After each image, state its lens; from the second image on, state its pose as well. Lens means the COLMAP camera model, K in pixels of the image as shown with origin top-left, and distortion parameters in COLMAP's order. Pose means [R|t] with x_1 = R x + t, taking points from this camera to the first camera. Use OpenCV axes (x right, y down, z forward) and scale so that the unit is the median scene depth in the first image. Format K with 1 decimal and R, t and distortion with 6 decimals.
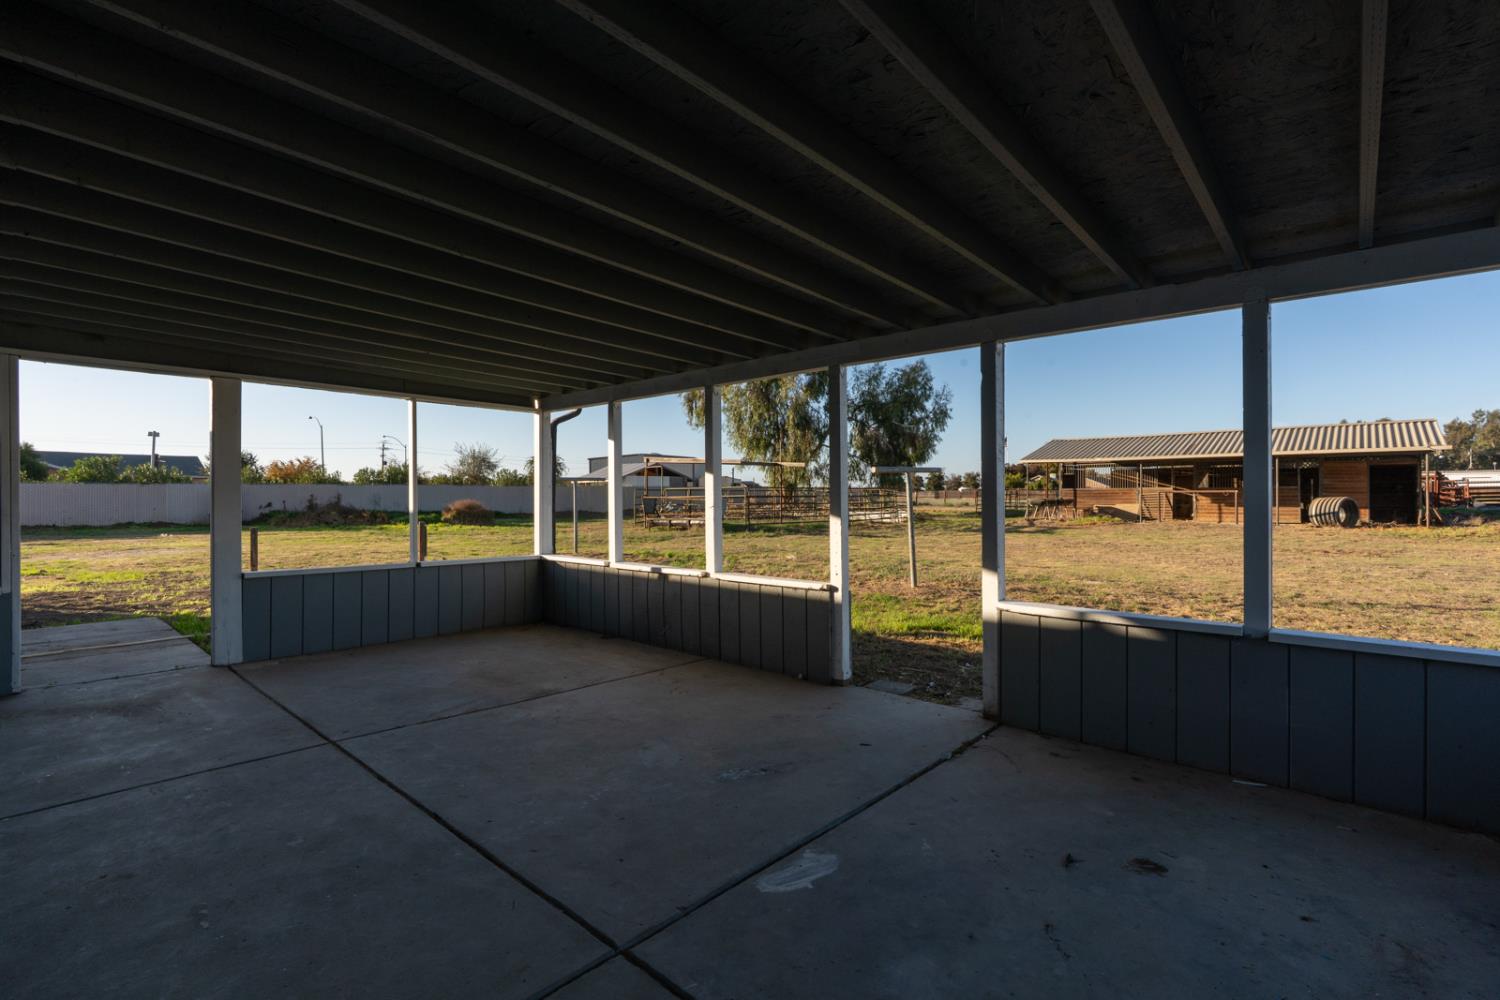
lens RADIAL K [[687.0, 0, 750.9], [0, 687.0, 502.5], [0, 0, 1]] dist [-0.010343, 0.000834]
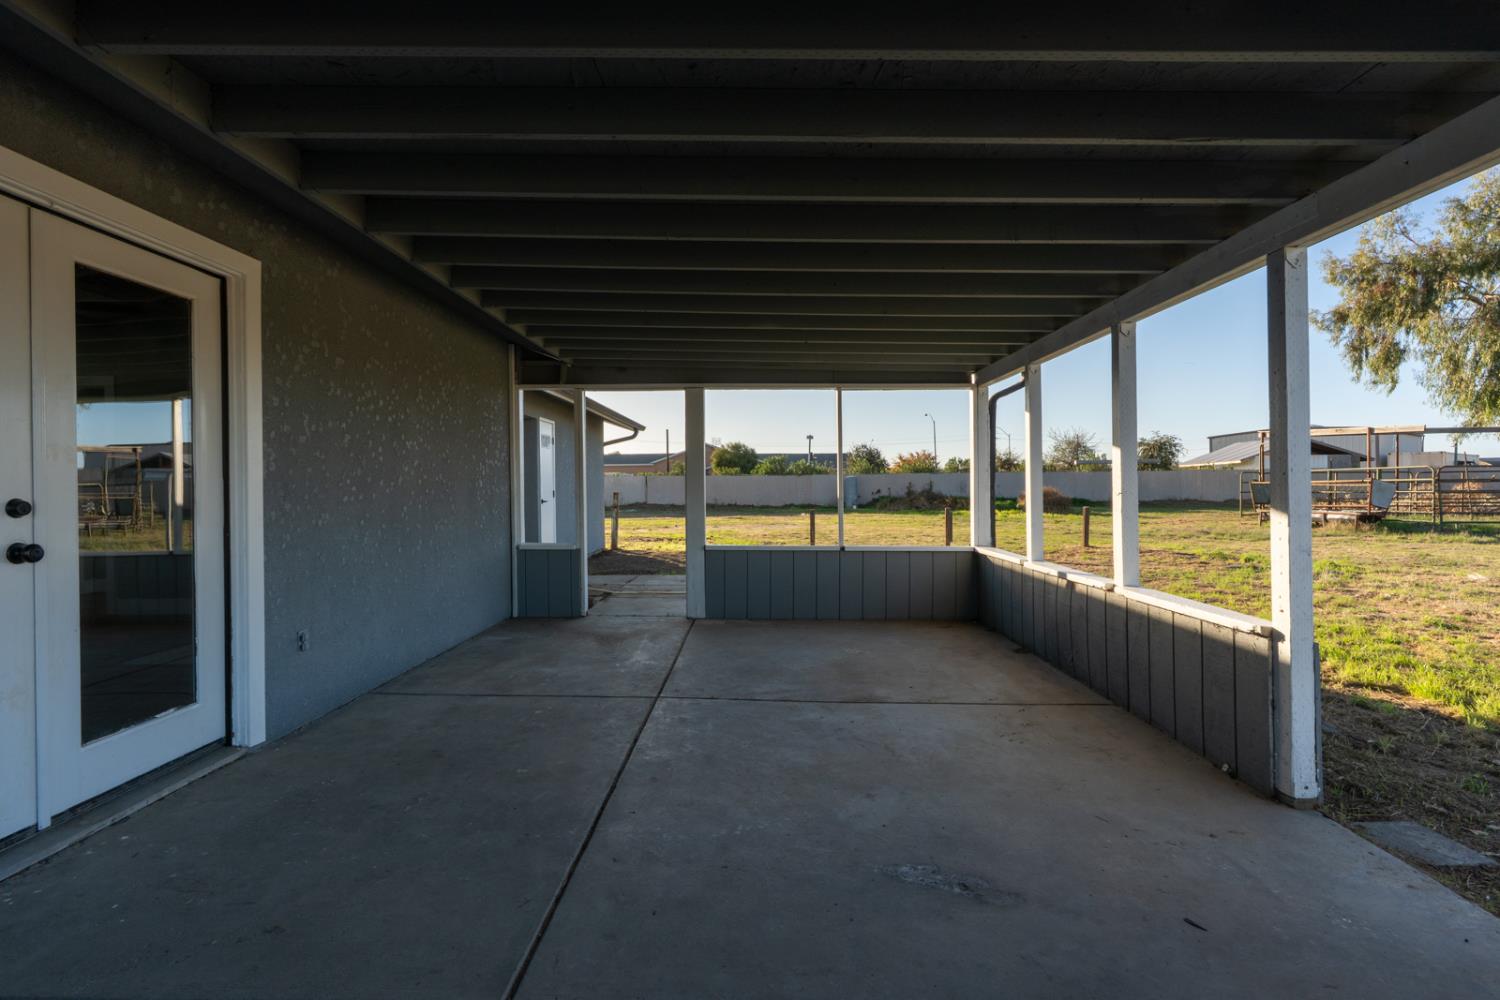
lens RADIAL K [[687.0, 0, 749.6], [0, 687.0, 489.4], [0, 0, 1]] dist [-0.010343, 0.000834]
pose [[0.644390, 0.000314, -0.764697, 0.237729], [-0.001031, 0.999999, -0.000458, 0.002829], [0.764696, 0.001083, 0.644390, 0.249580]]
